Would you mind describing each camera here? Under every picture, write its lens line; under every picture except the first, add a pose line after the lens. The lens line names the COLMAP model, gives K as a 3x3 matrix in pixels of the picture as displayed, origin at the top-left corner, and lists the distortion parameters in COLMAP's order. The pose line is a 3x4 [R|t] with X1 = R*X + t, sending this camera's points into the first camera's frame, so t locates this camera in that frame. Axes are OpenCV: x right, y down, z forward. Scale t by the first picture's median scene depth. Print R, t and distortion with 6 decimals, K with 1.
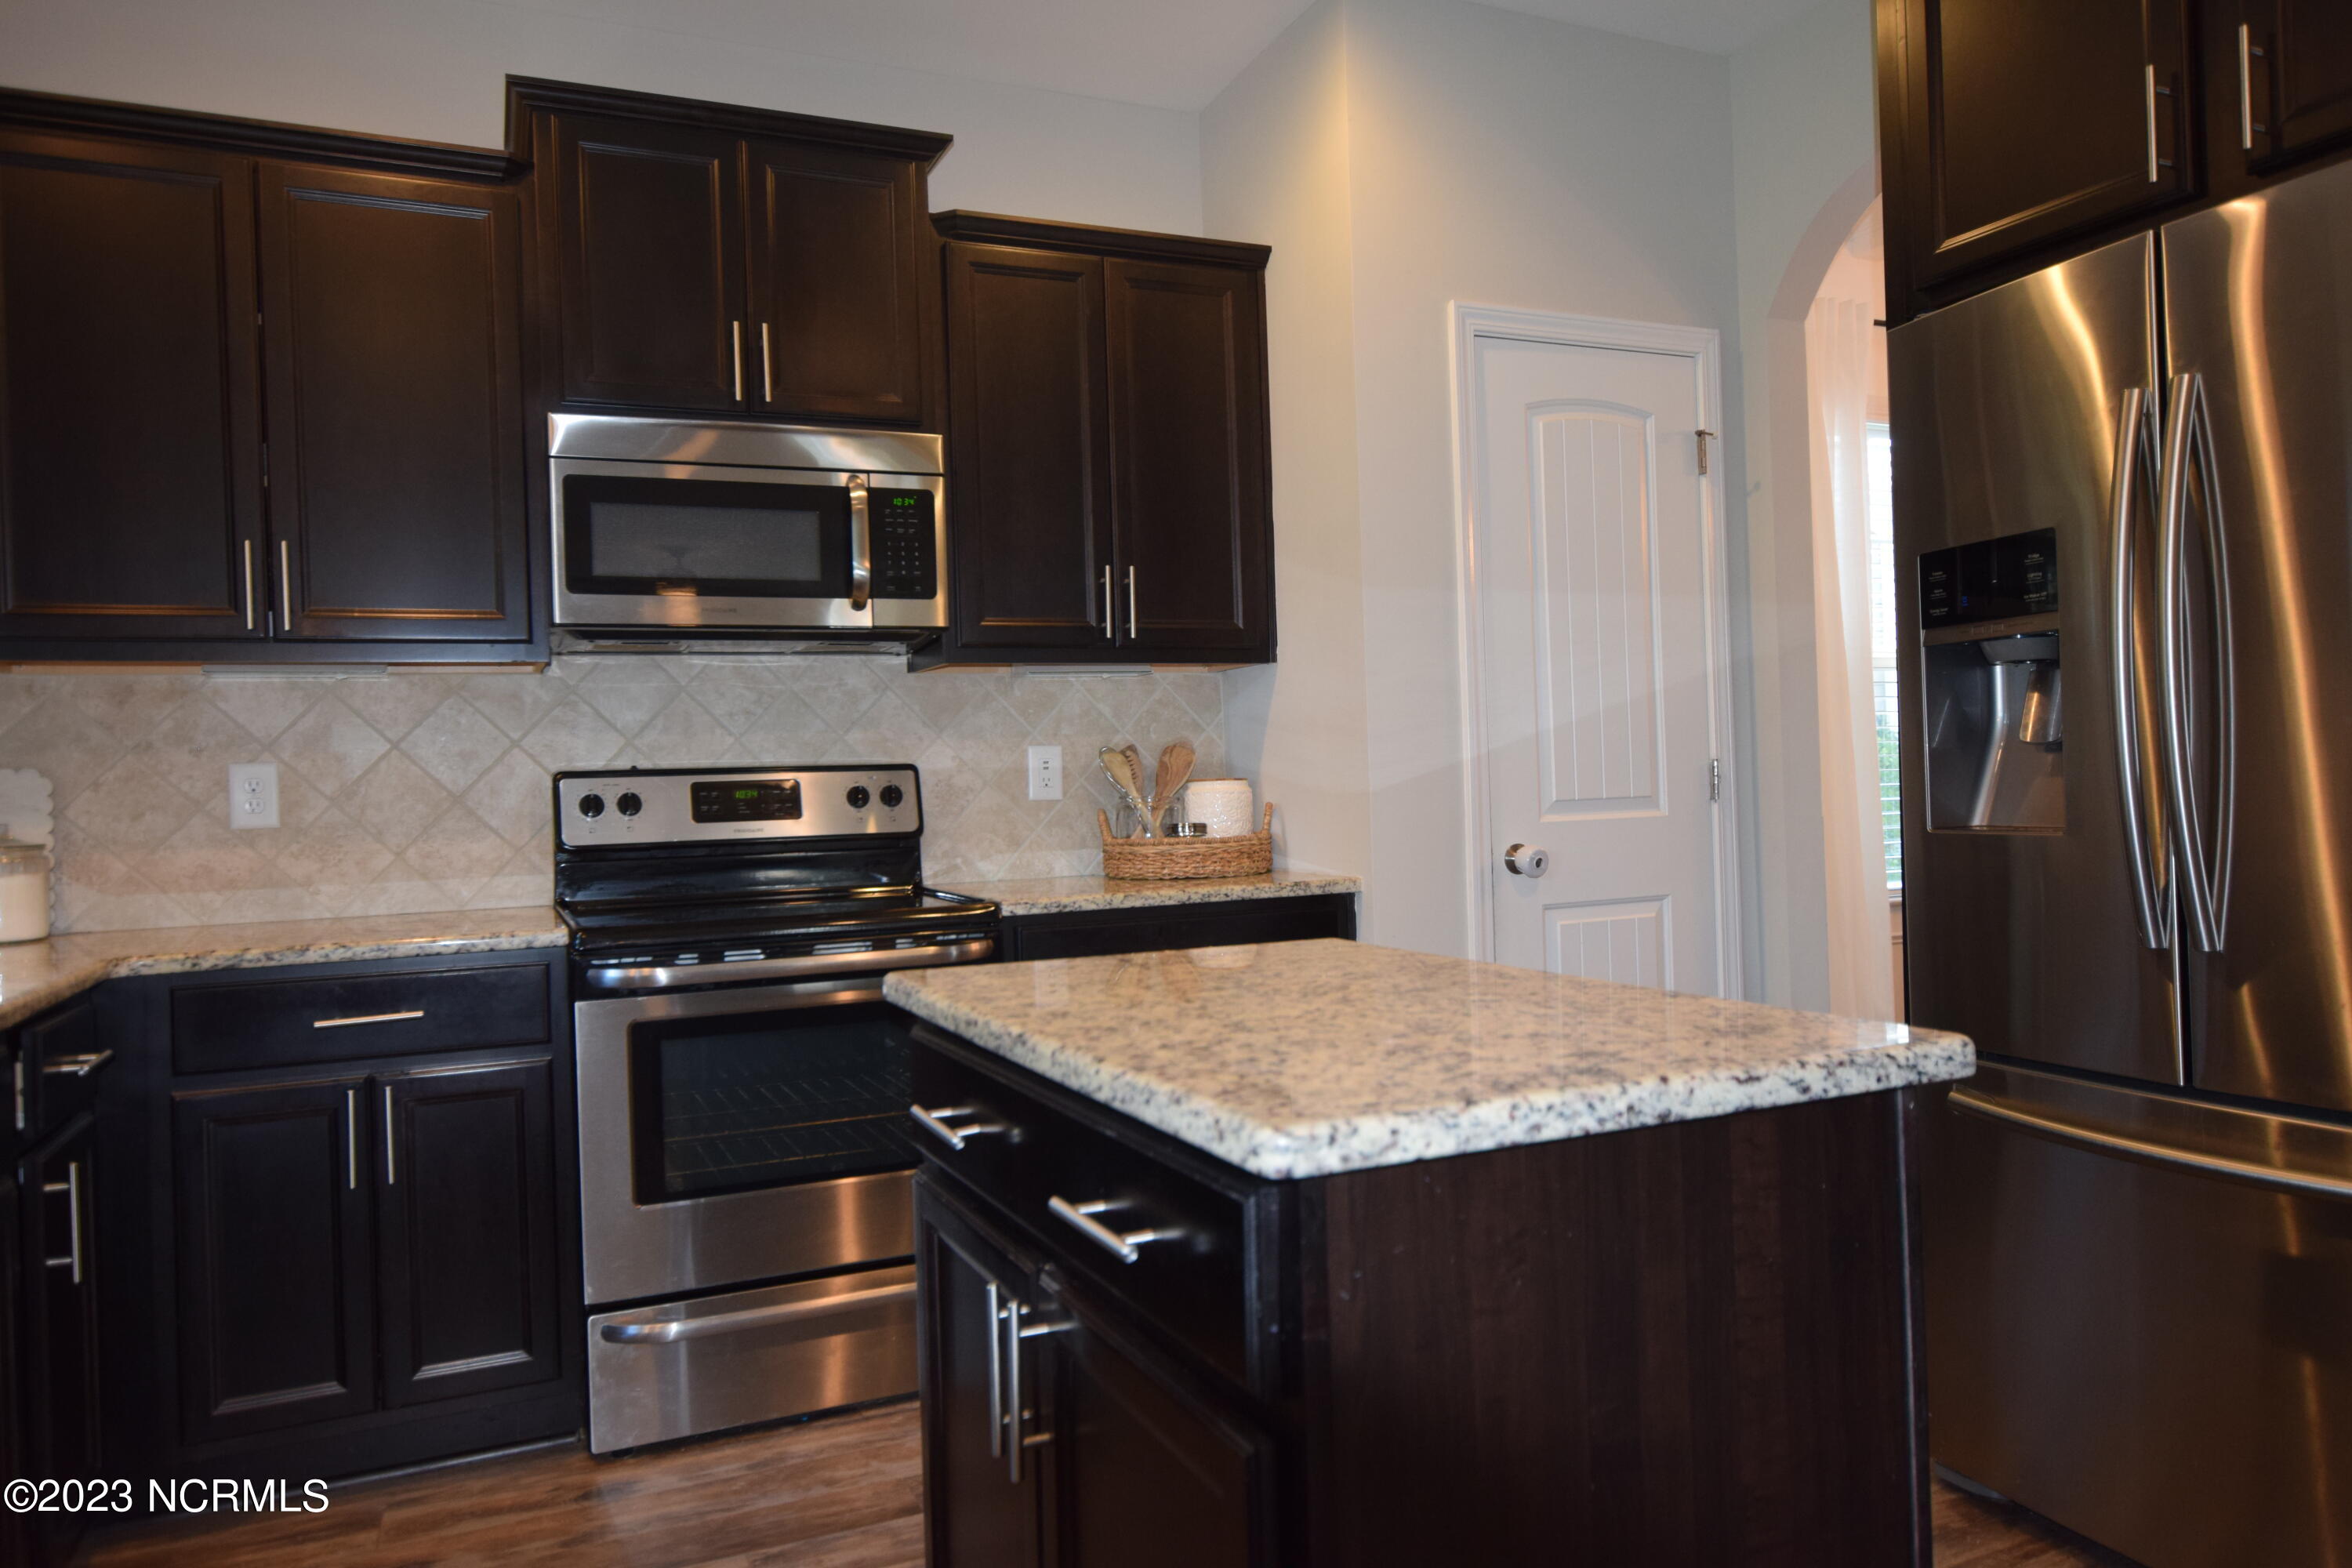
lens RADIAL K [[1553.9, 0, 1173.9], [0, 1553.9, 778.6], [0, 0, 1]] dist [-0.001823, 0.002401]
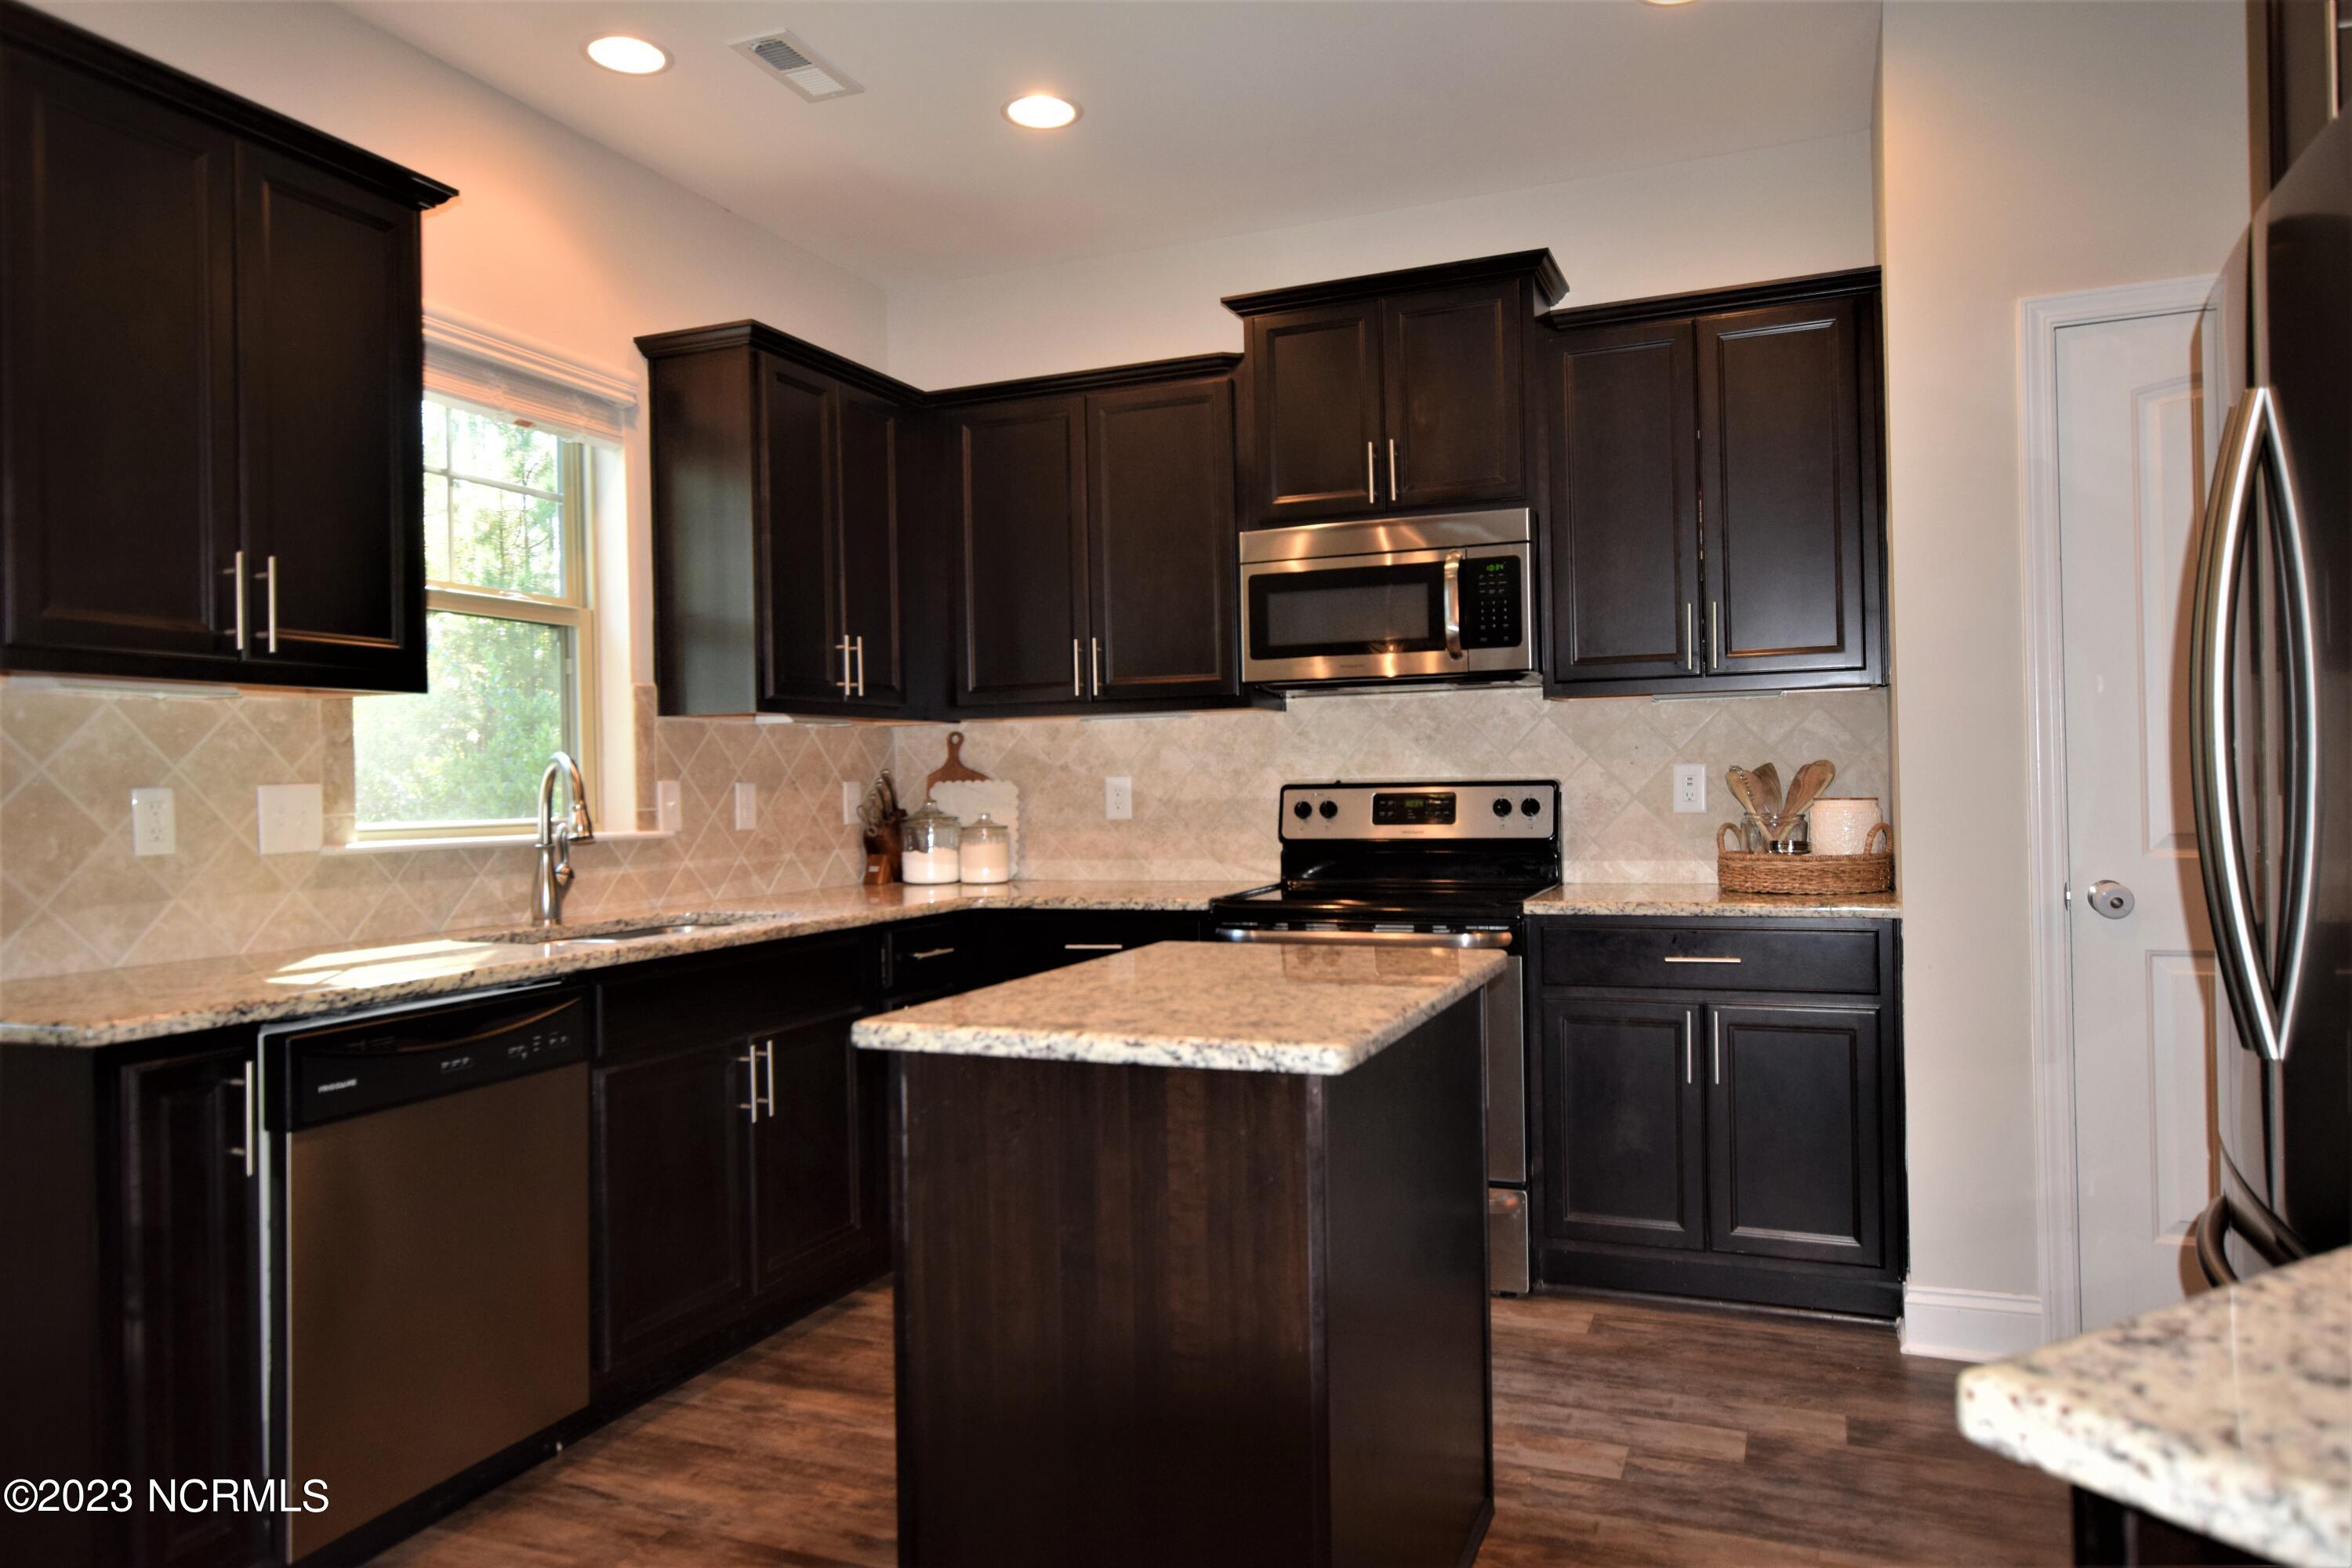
lens RADIAL K [[1553.9, 0, 1172.8], [0, 1553.9, 778.8], [0, 0, 1]] dist [-0.001823, 0.002401]
pose [[0.688564, 0.015490, -0.725010, 0.533585], [-0.001243, 0.999796, 0.020181, -0.037286], [0.725175, -0.012995, 0.688442, -0.018505]]
